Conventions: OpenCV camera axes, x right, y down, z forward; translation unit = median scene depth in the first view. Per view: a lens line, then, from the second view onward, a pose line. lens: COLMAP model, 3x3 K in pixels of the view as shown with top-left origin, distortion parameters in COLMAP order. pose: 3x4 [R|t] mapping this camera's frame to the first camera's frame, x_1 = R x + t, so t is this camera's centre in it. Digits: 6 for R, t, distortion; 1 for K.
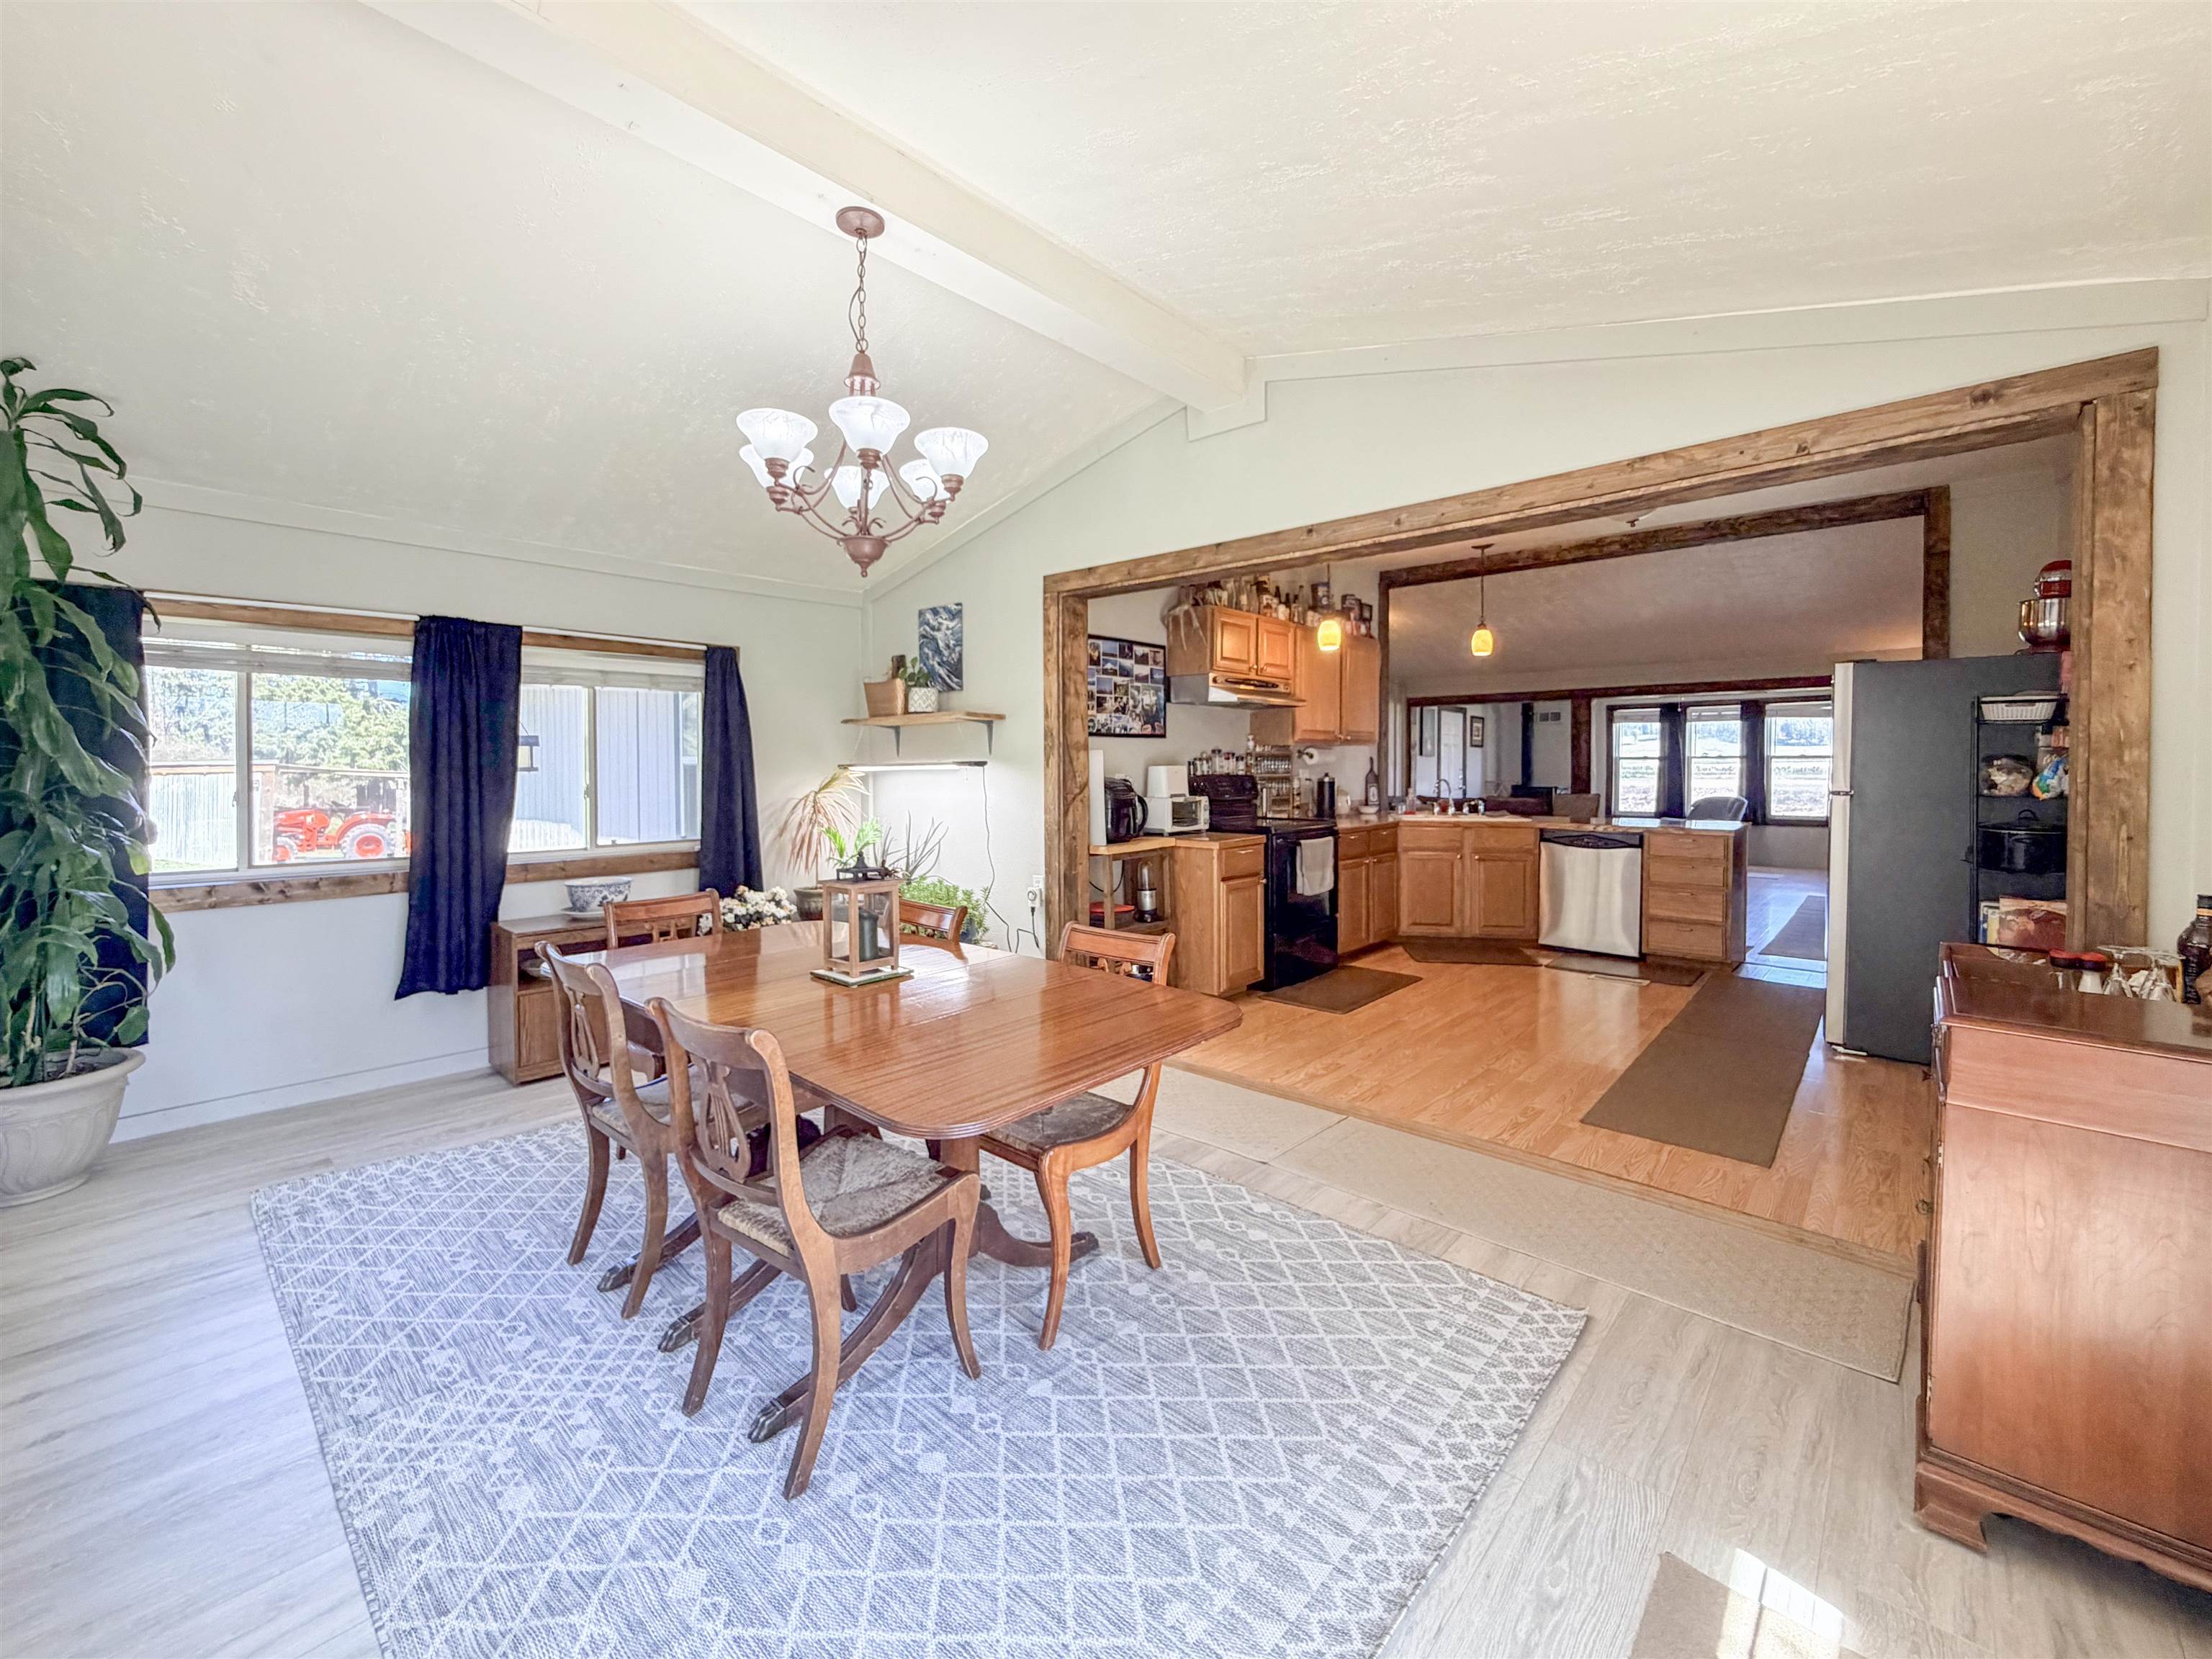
lens RADIAL K [[907.6, 0, 1154.4], [0, 907.6, 785.4], [0, 0, 1]] dist [0.000205, -0.000277]
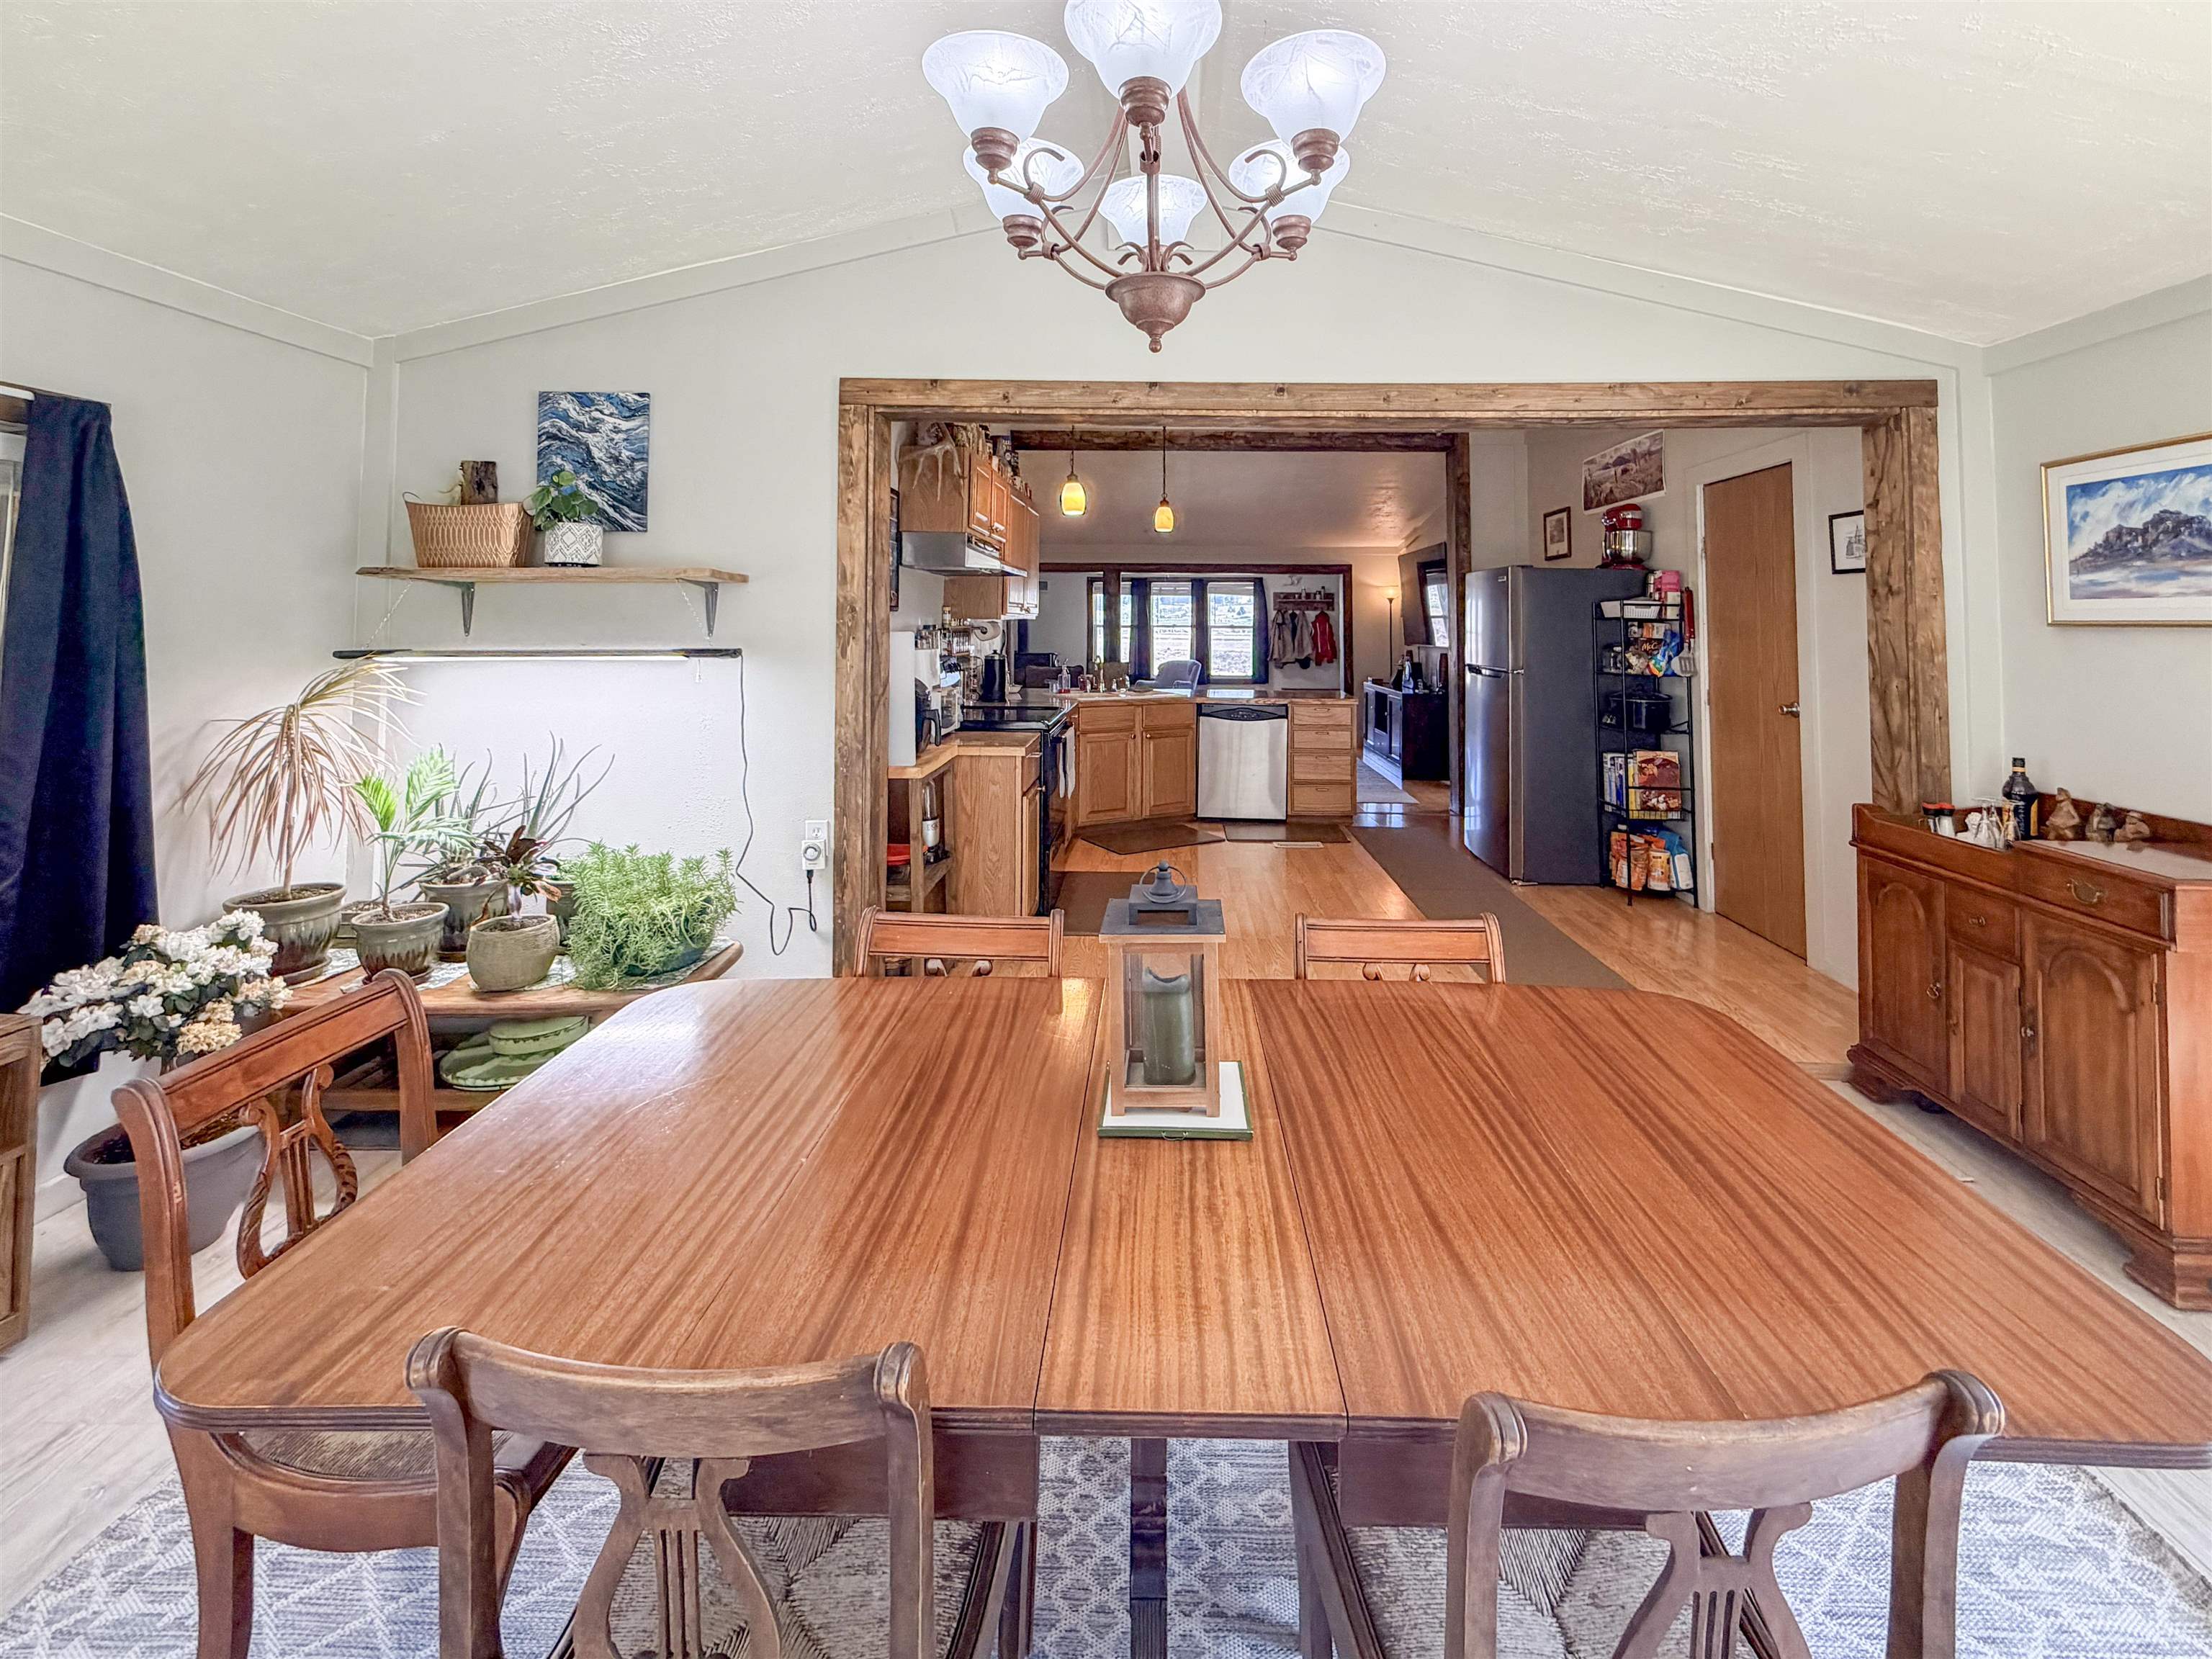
lens RADIAL K [[907.6, 0, 1170.4], [0, 907.6, 597.4], [0, 0, 1]] dist [0.000205, -0.000277]
pose [[0.767759, 0.028596, 0.640101, -0.347089], [0.003956, 0.998773, -0.049365, -0.029126], [-0.640727, 0.040433, 0.766704, 0.306048]]
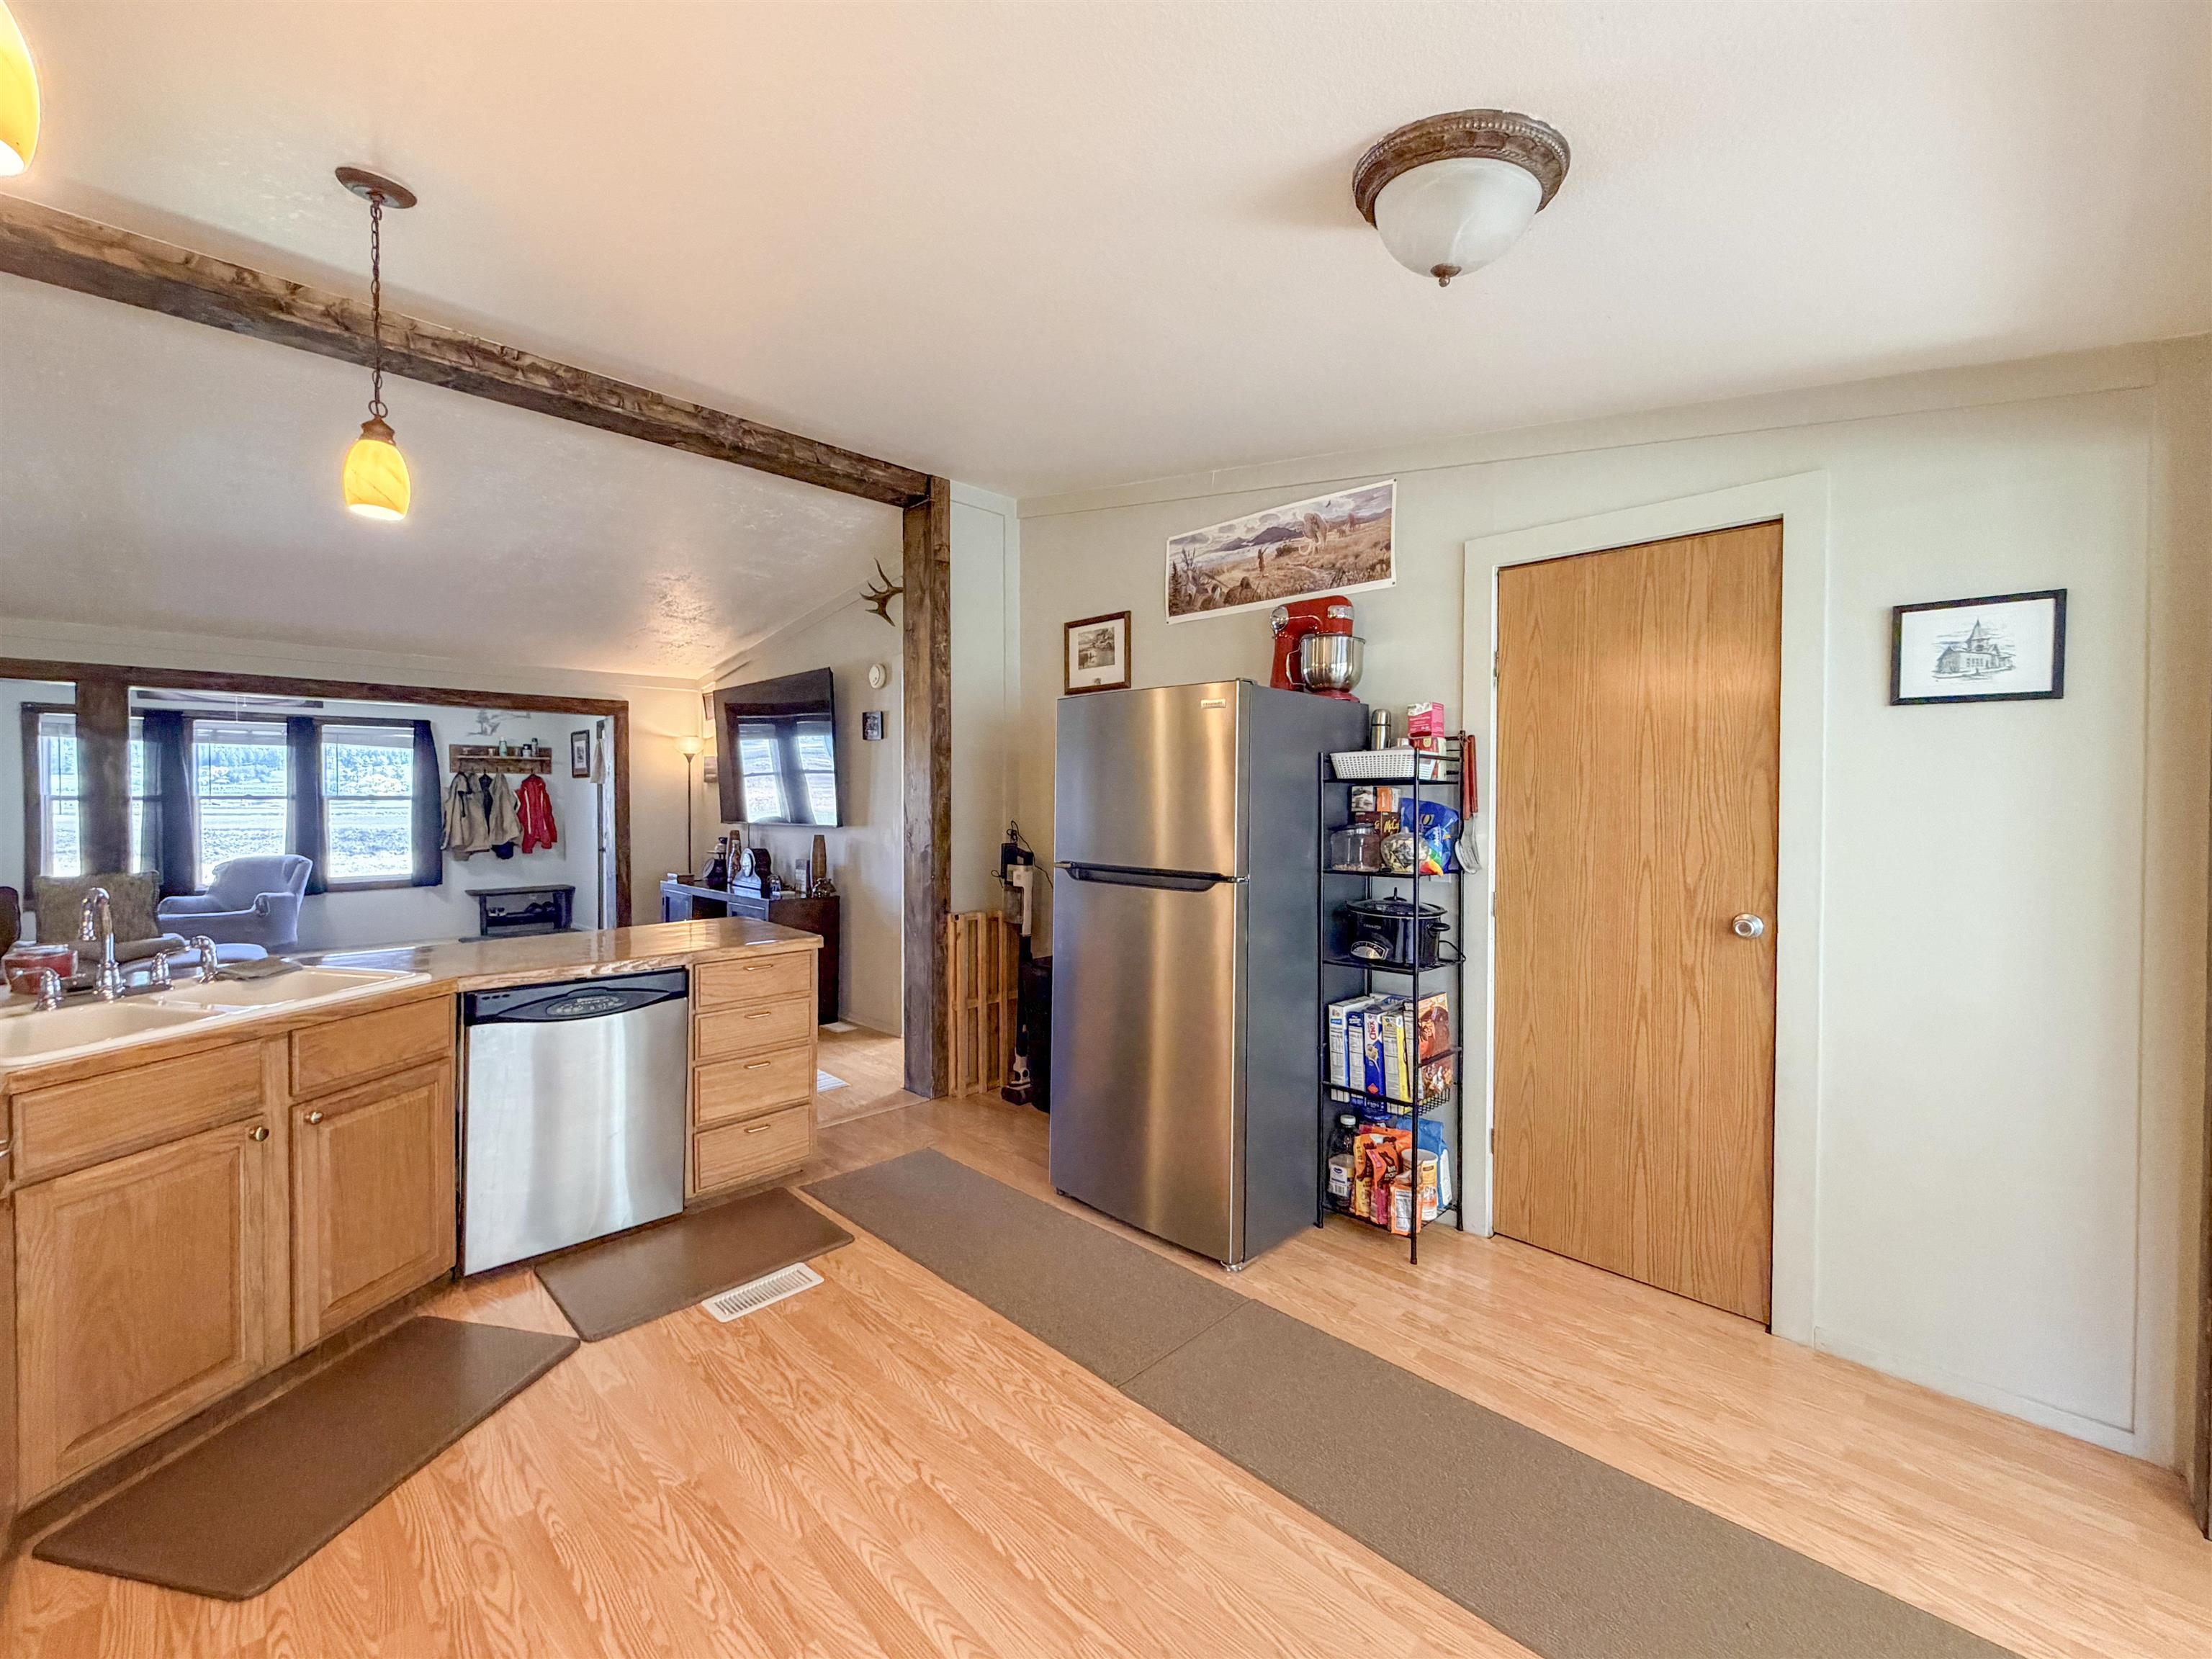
lens RADIAL K [[907.6, 0, 1037.2], [0, 907.6, 802.7], [0, 0, 1]] dist [0.000205, -0.000277]
pose [[0.123137, -0.002675, 0.992386, 0.075572], [0.020033, 0.999799, 0.000209, -0.043568], [-0.992187, 0.019855, 0.123166, 0.931891]]
